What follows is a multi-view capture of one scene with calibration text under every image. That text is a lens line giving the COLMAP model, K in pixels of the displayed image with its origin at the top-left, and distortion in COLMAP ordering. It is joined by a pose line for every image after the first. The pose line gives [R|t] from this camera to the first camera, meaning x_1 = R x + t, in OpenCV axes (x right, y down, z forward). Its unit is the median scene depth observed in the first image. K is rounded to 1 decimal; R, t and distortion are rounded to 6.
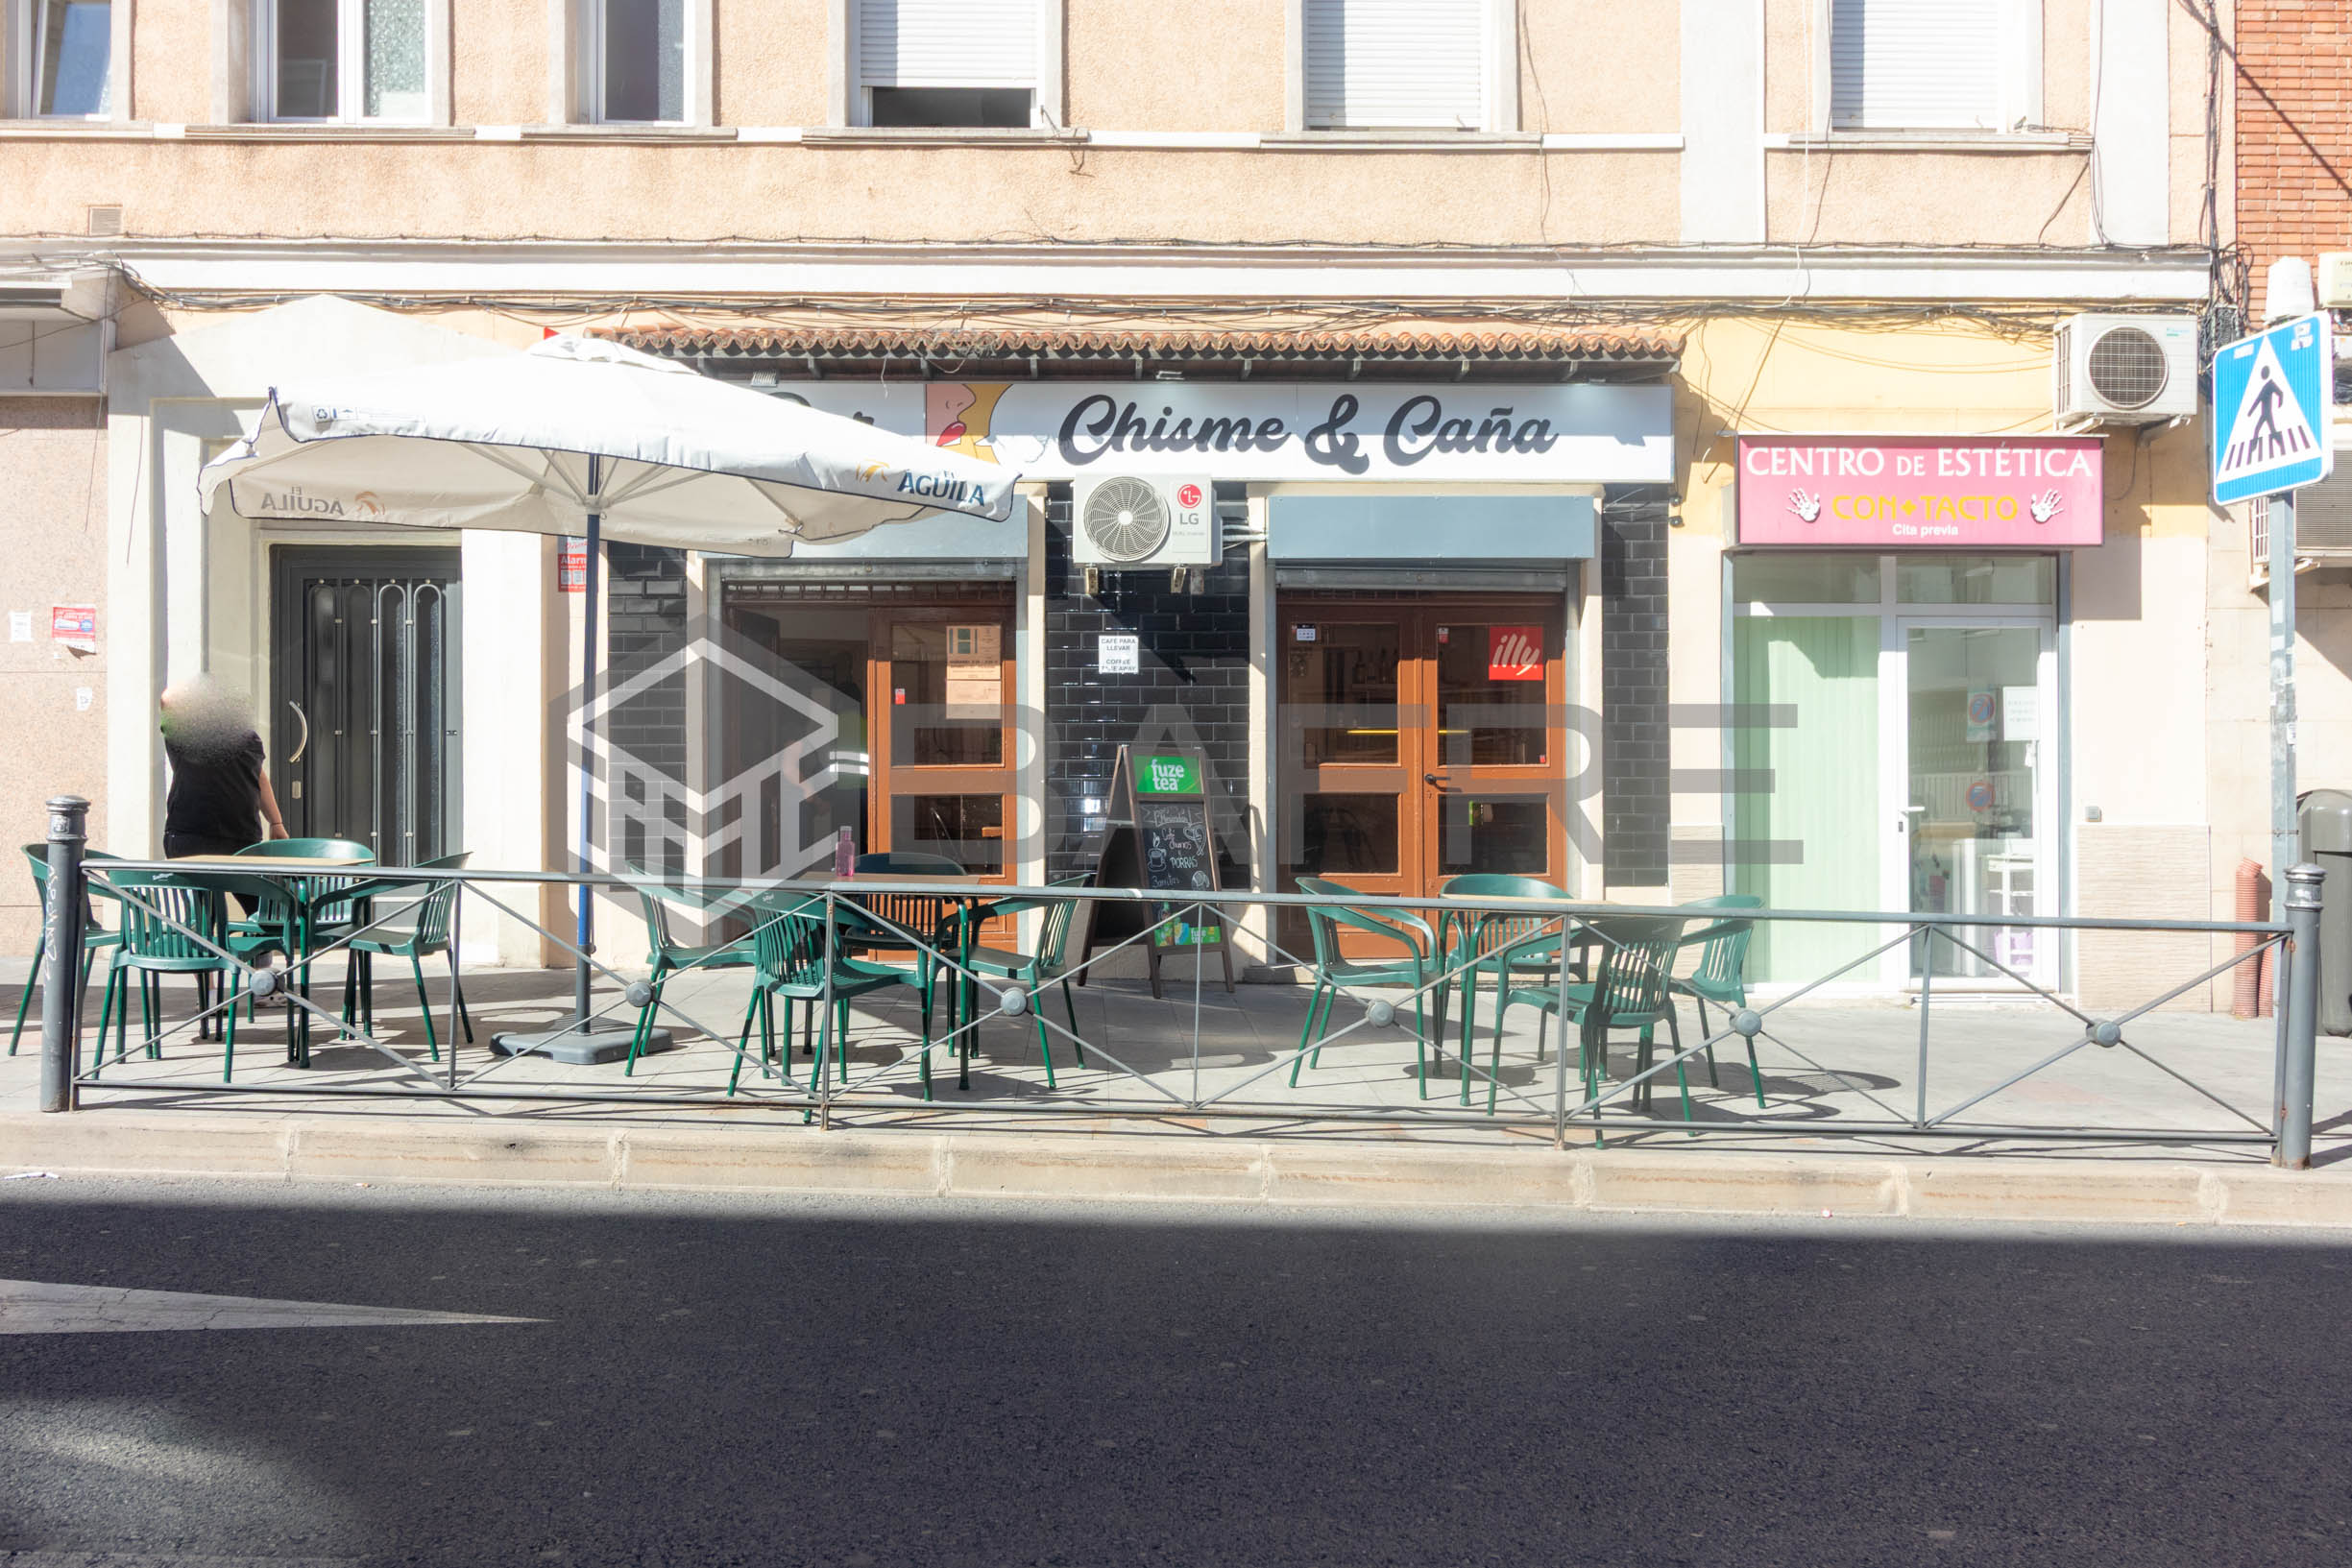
lens RADIAL K [[1912.7, 0, 1135.6], [0, 1912.7, 779.8], [0, 0, 1]] dist [0.002750, 0.000396]
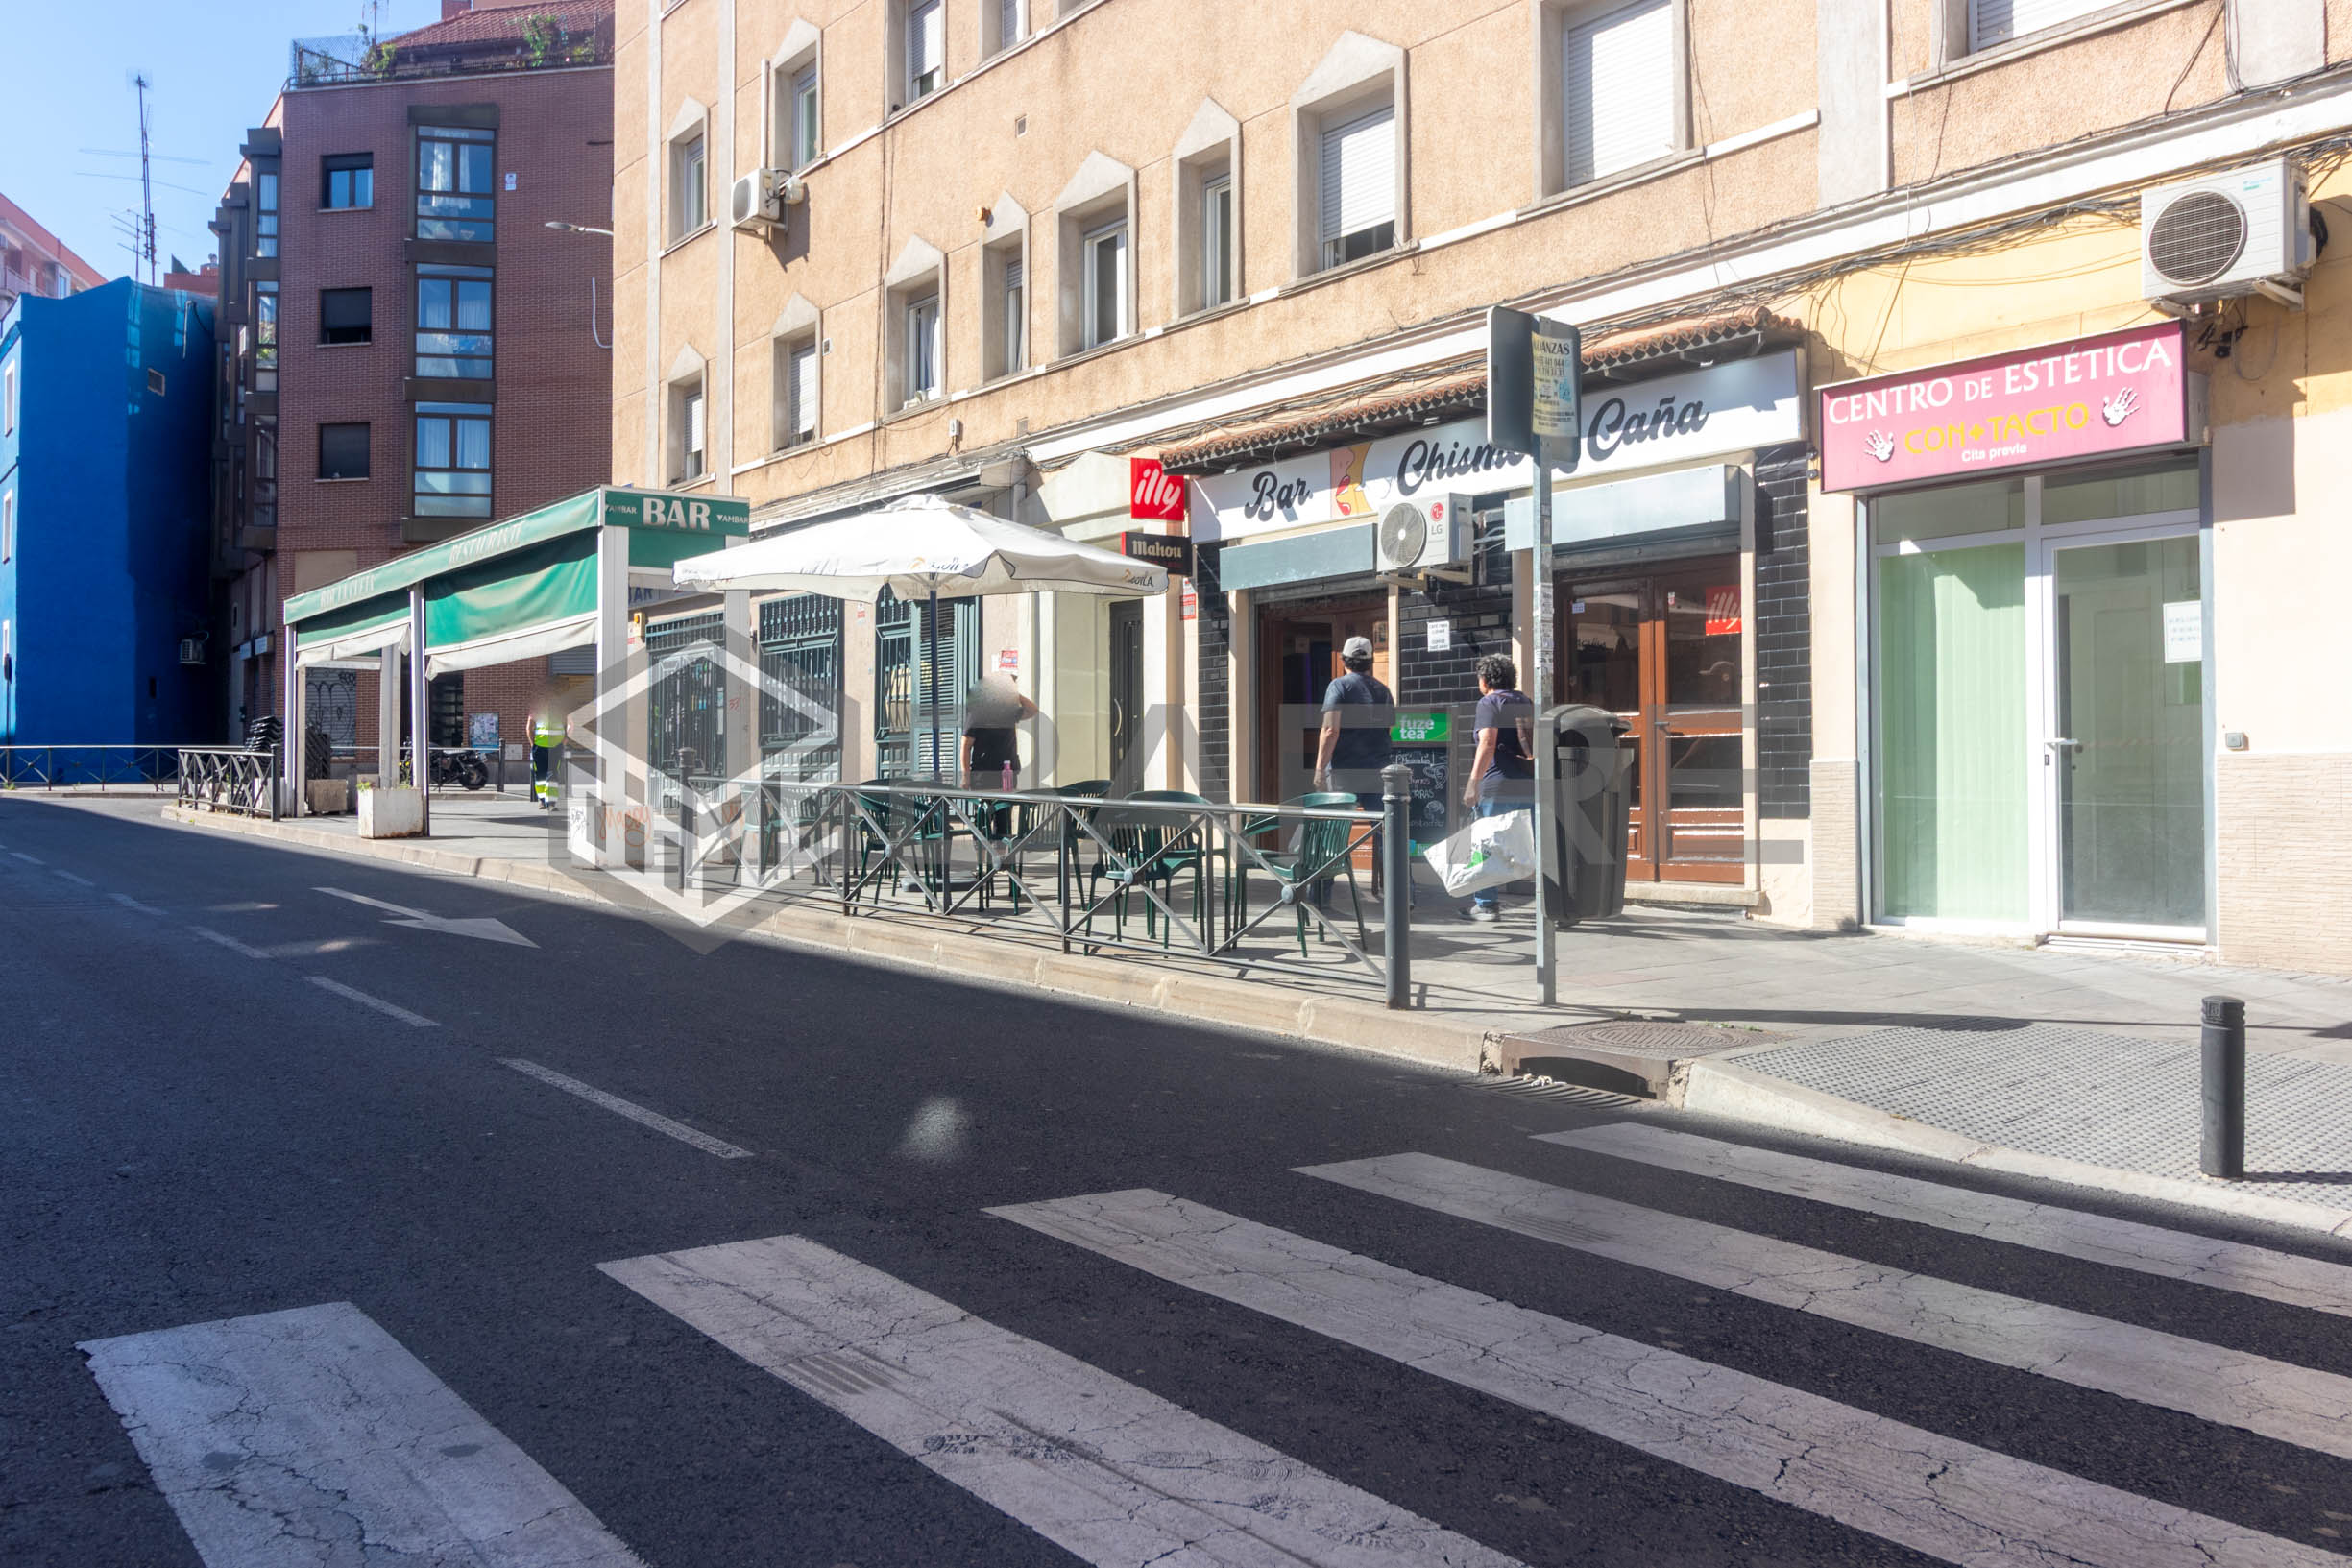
lens RADIAL K [[1921.5, 0, 1172.7], [0, 1921.5, 743.7], [0, 0, 1]] dist [0.000145, 0.003800]
pose [[0.583781, -0.022860, -0.811589, 0.944028], [0.008653, 0.999722, -0.021935, 0.034510], [0.811865, 0.005783, 0.583817, 0.092287]]
